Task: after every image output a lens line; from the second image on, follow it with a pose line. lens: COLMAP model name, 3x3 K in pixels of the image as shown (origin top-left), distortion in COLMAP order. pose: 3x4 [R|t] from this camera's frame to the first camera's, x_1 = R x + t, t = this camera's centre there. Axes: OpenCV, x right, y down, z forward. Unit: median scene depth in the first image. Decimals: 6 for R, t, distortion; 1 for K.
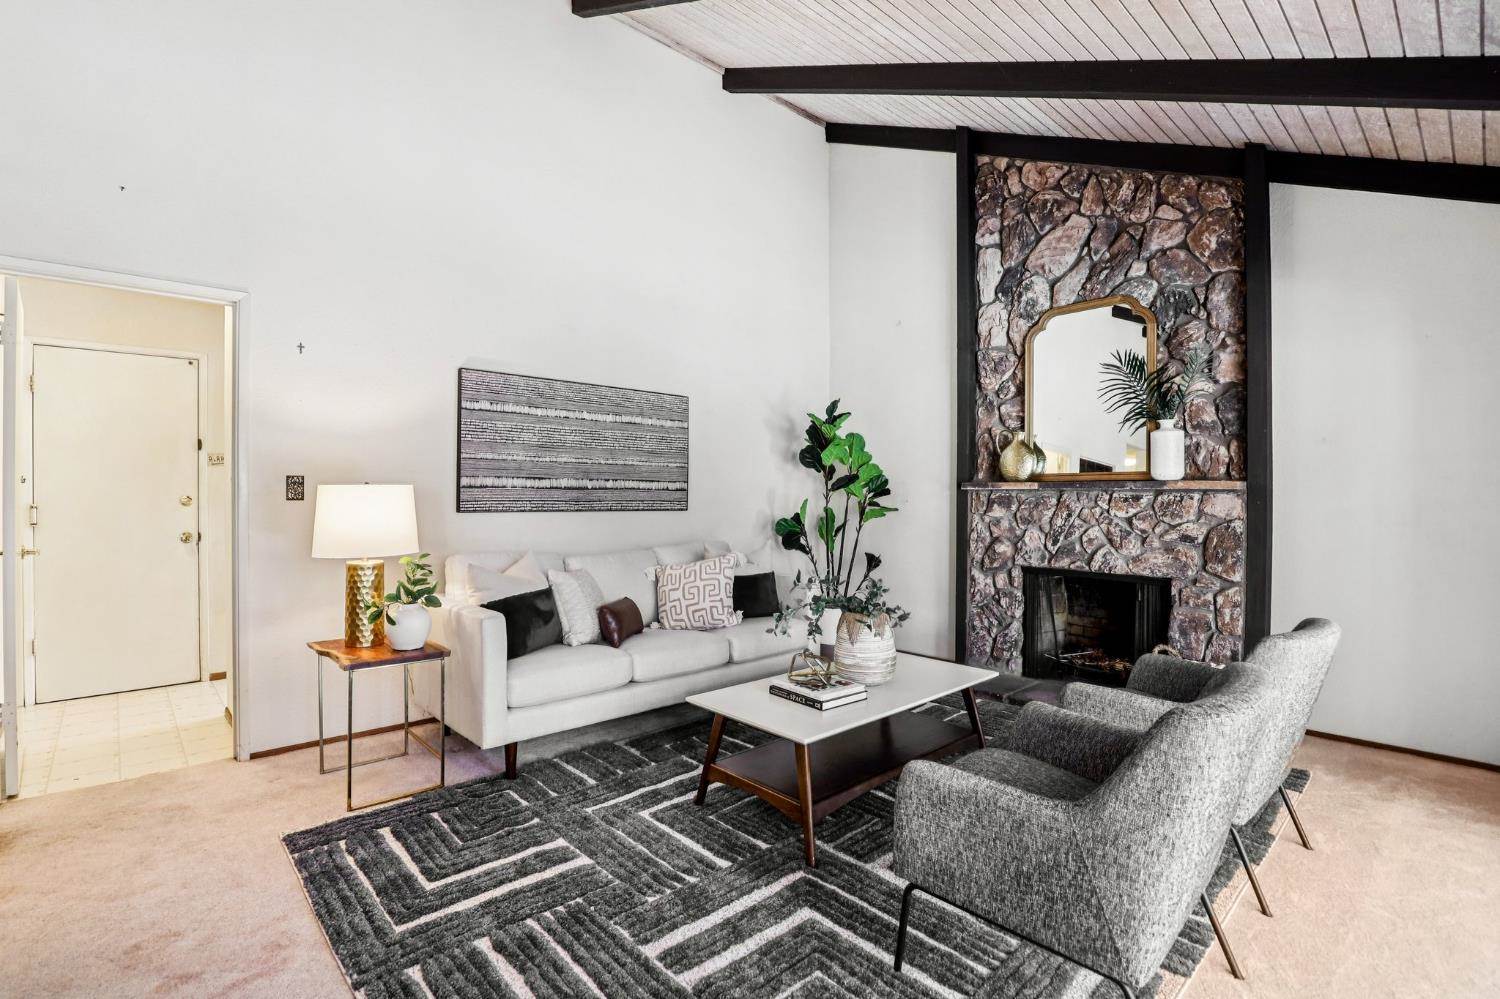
lens RADIAL K [[730.4, 0, 711.2], [0, 730.4, 497.1], [0, 0, 1]] dist [-0.037135, 0.008441]
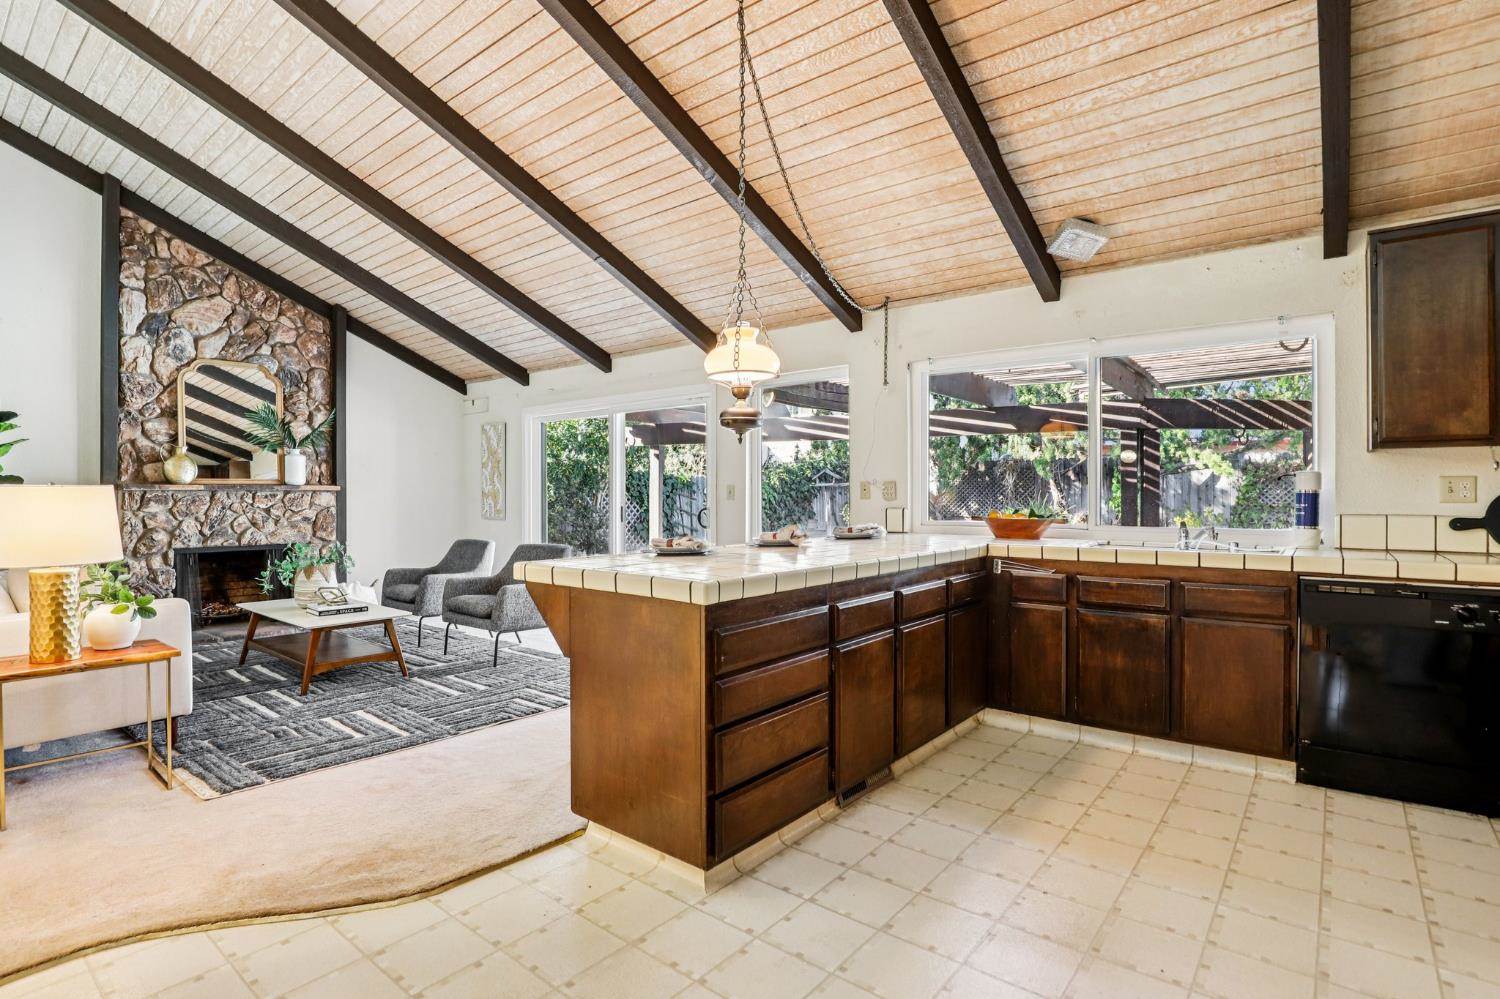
lens RADIAL K [[730.4, 0, 754.3], [0, 730.4, 491.3], [0, 0, 1]] dist [-0.037135, 0.008441]
pose [[-0.158969, -0.001423, 0.987282, -1.051989], [0.007922, 0.999965, 0.002716, -0.003798], [-0.987252, 0.008253, -0.158953, 0.187473]]
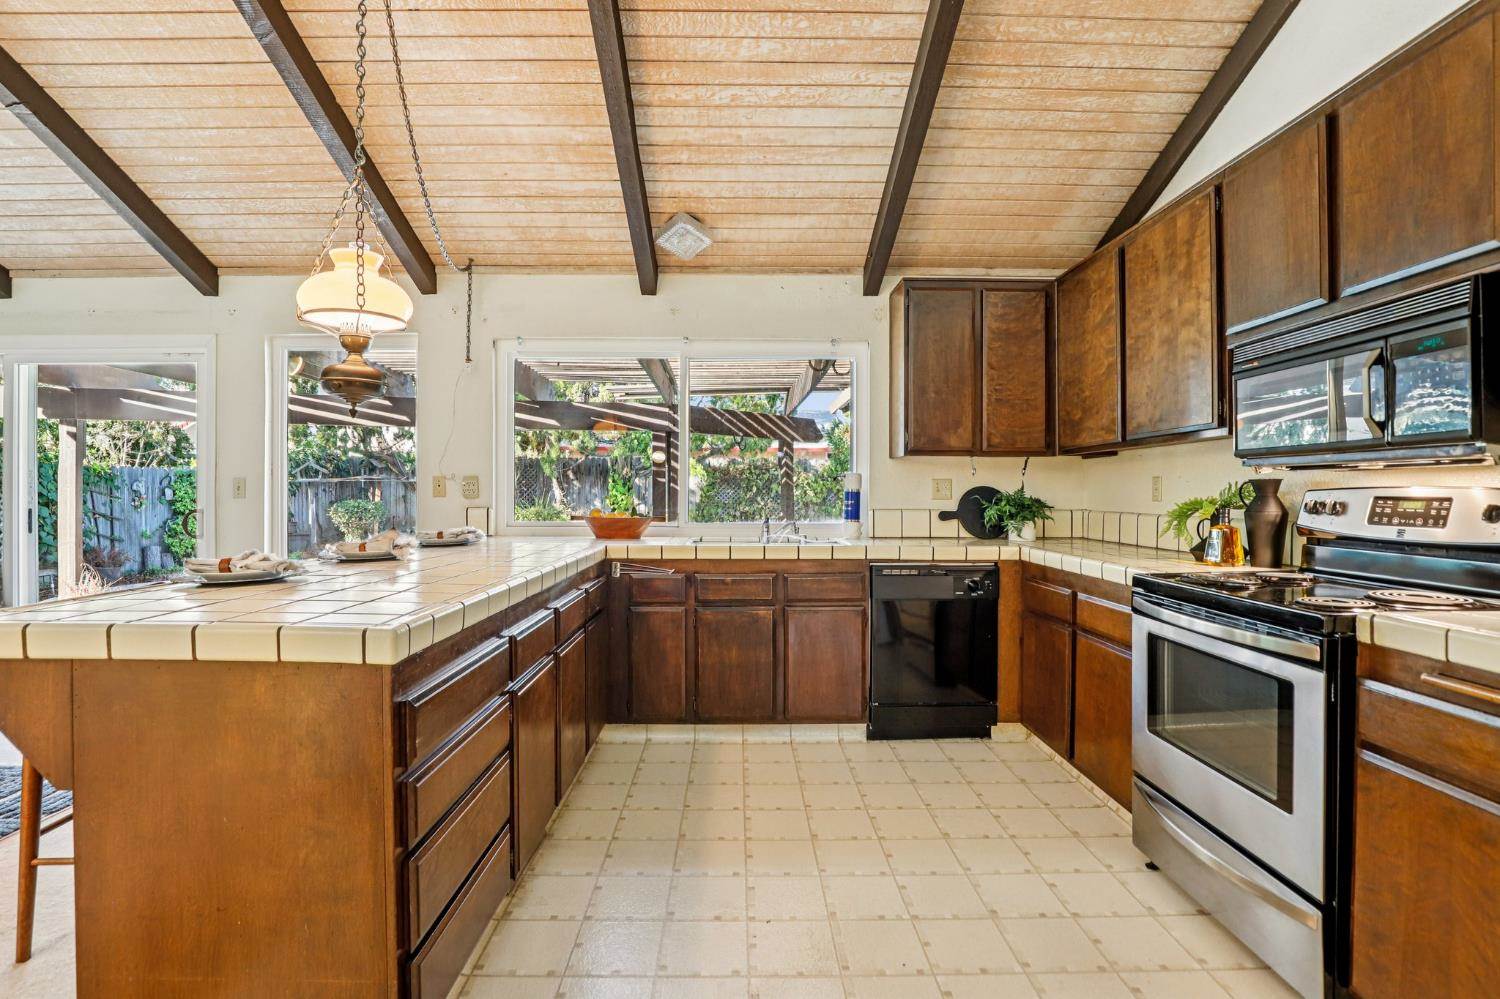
lens RADIAL K [[730.4, 0, 737.3], [0, 730.4, 491.3], [0, 0, 1]] dist [-0.037135, 0.008441]
pose [[-0.737899, -0.005606, 0.674888, -0.881898], [-0.000660, 0.999971, 0.007585, -0.002143], [-0.674911, 0.005151, -0.737882, 0.268444]]
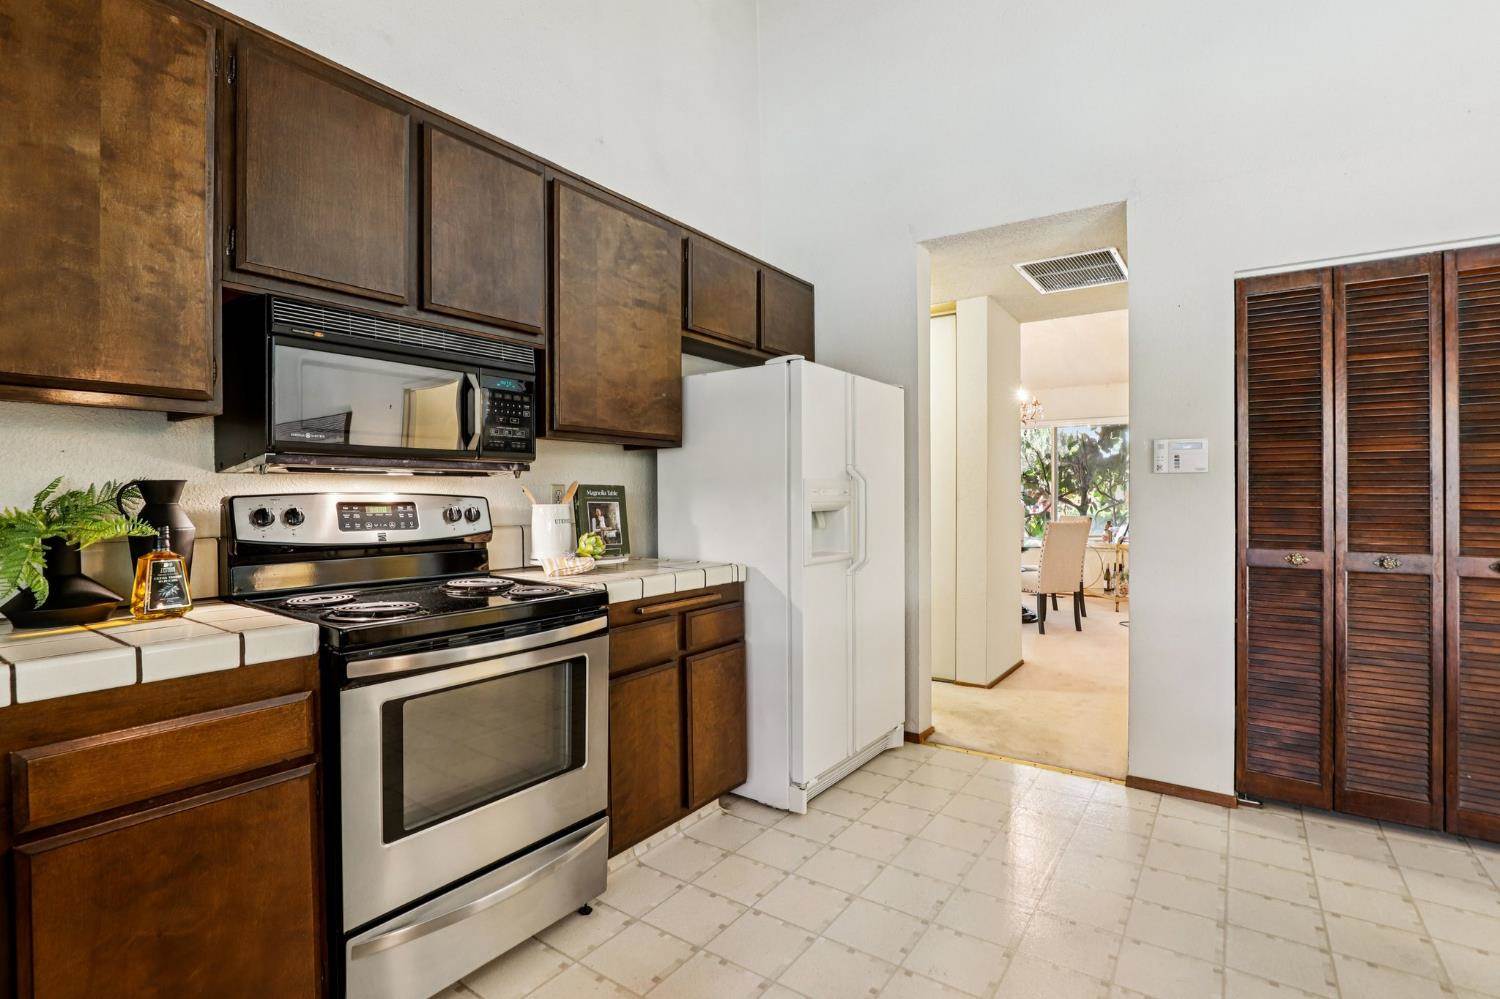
lens RADIAL K [[730.4, 0, 761.6], [0, 730.4, 501.9], [0, 0, 1]] dist [-0.037135, 0.008441]
pose [[0.212555, 0.004275, -0.977140, -0.374882], [-0.004543, 0.999984, 0.003387, 0.001446], [0.977138, 0.003720, 0.212571, -0.191451]]
